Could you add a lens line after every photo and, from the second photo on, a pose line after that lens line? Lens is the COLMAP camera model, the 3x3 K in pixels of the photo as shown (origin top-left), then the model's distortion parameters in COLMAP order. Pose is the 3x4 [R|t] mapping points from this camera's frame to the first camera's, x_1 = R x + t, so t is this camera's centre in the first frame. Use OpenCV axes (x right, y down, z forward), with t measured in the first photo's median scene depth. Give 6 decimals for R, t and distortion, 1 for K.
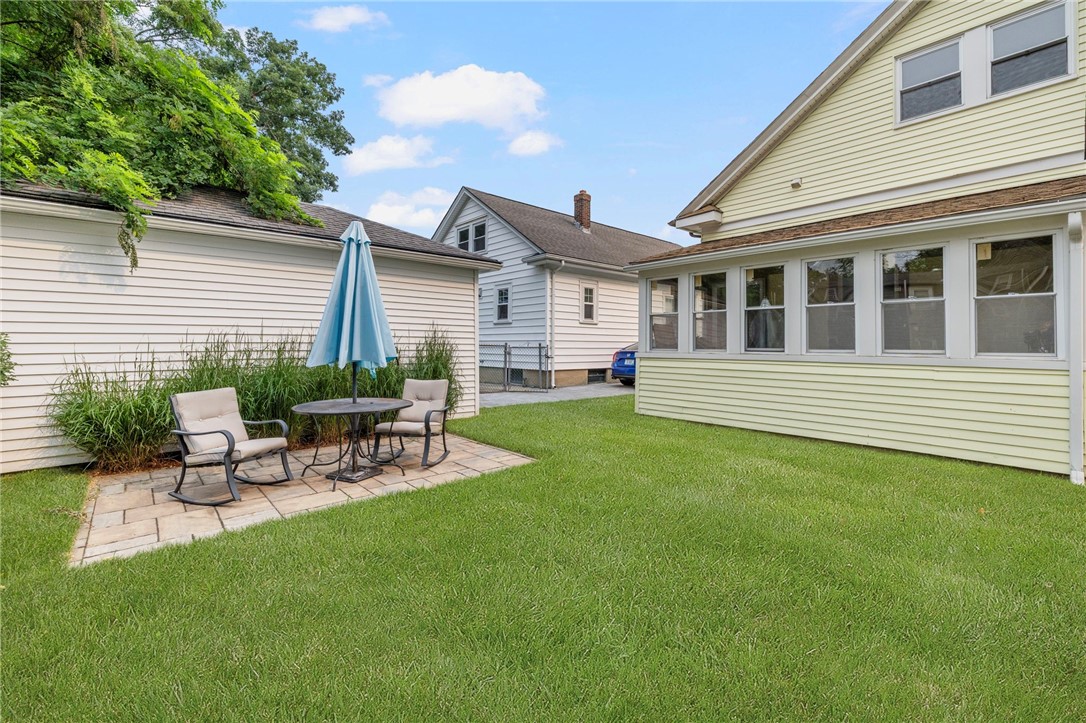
lens RADIAL K [[474.7, 0, 538.0], [0, 474.7, 355.0], [0, 0, 1]] dist [-0.002053, 0.000454]
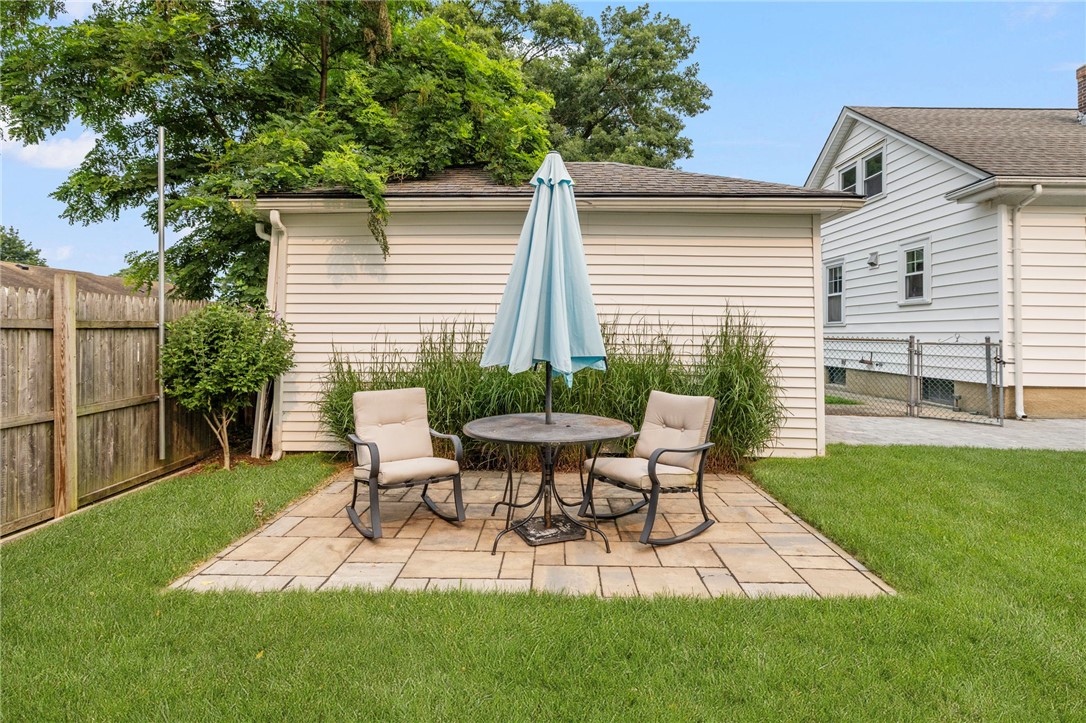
lens RADIAL K [[538.2, 0, 545.4], [0, 538.2, 321.9], [0, 0, 1]] dist [-0.002210, 0.000561]
pose [[0.735575, -0.010477, -0.677363, 0.051537], [-0.022903, 0.998924, -0.040323, -0.004571], [0.677056, 0.045175, 0.734543, 0.170755]]
